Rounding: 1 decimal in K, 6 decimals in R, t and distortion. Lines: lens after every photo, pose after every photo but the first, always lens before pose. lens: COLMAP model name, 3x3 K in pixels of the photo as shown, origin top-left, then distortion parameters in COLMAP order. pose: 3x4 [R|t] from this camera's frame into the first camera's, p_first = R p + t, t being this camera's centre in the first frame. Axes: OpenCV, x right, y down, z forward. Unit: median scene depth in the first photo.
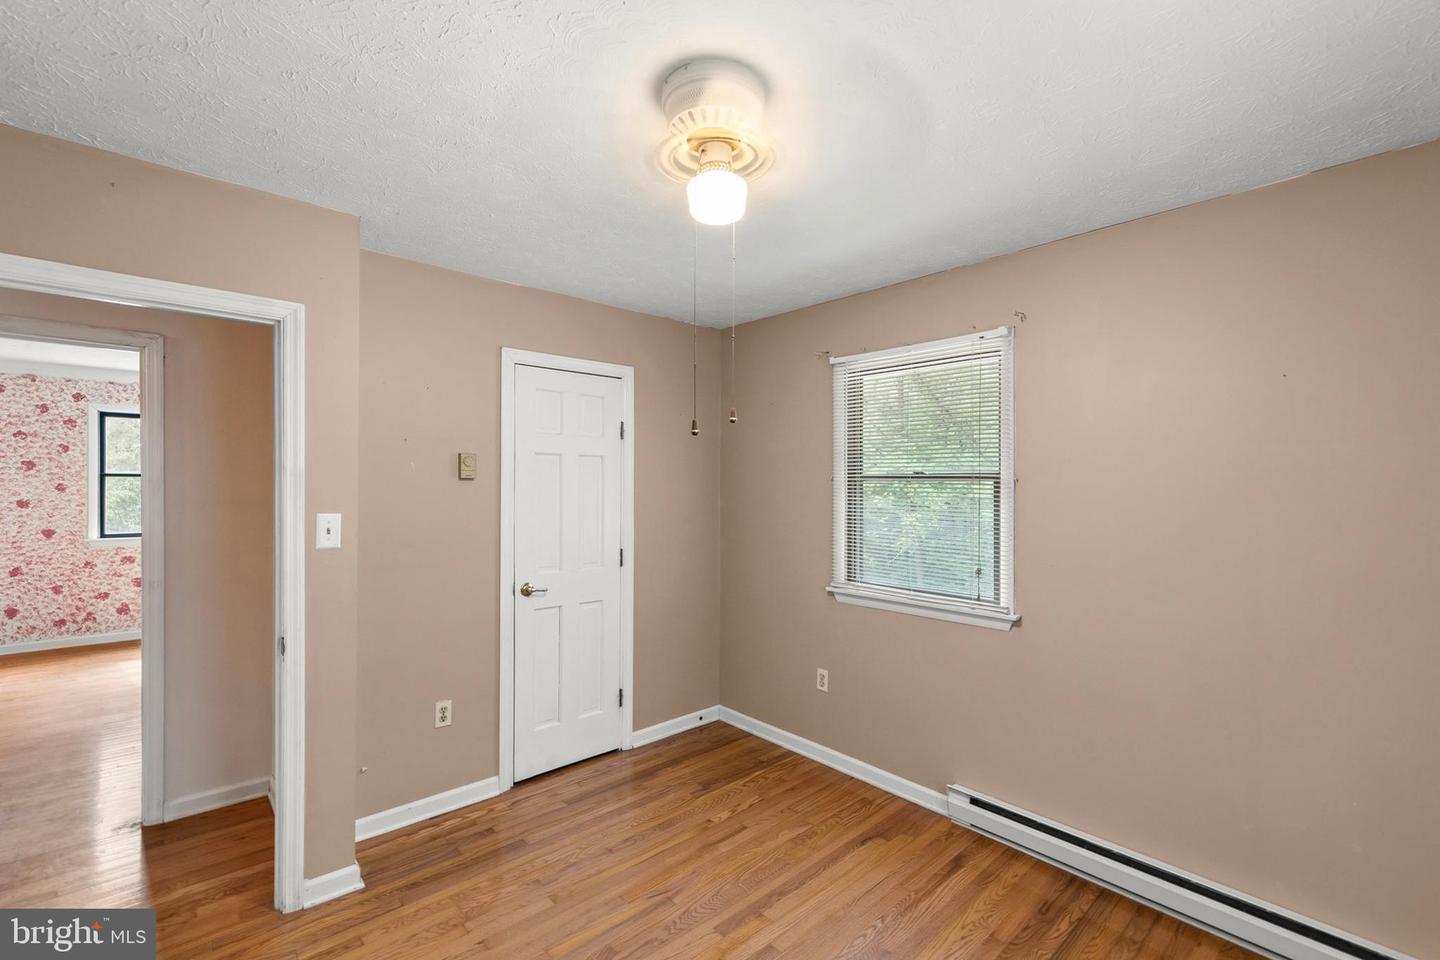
lens RADIAL K [[616.6, 0, 720.0], [0, 616.6, 480.0], [0, 0, 1]] dist [0.002620, 0.000332]
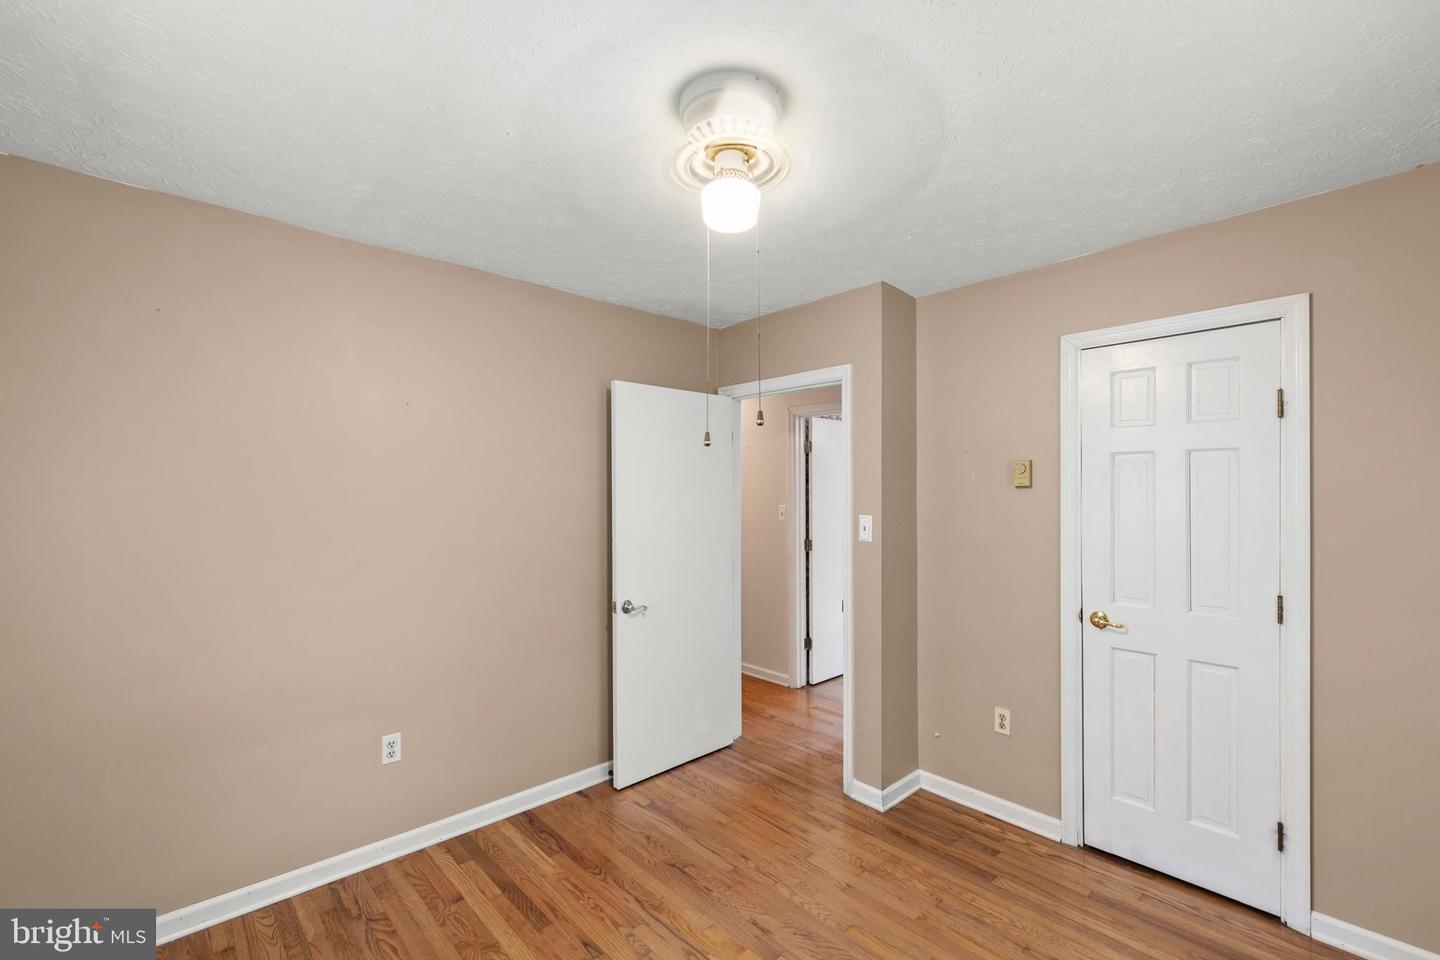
lens RADIAL K [[621.7, 0, 726.8], [0, 621.7, 493.8], [0, 0, 1]] dist [0.002535, -0.000026]
pose [[0.013717, -0.004247, -0.999897, 0.611493], [0.010165, 0.999940, -0.004108, 0.009306], [0.999854, -0.010107, 0.013759, 0.591443]]
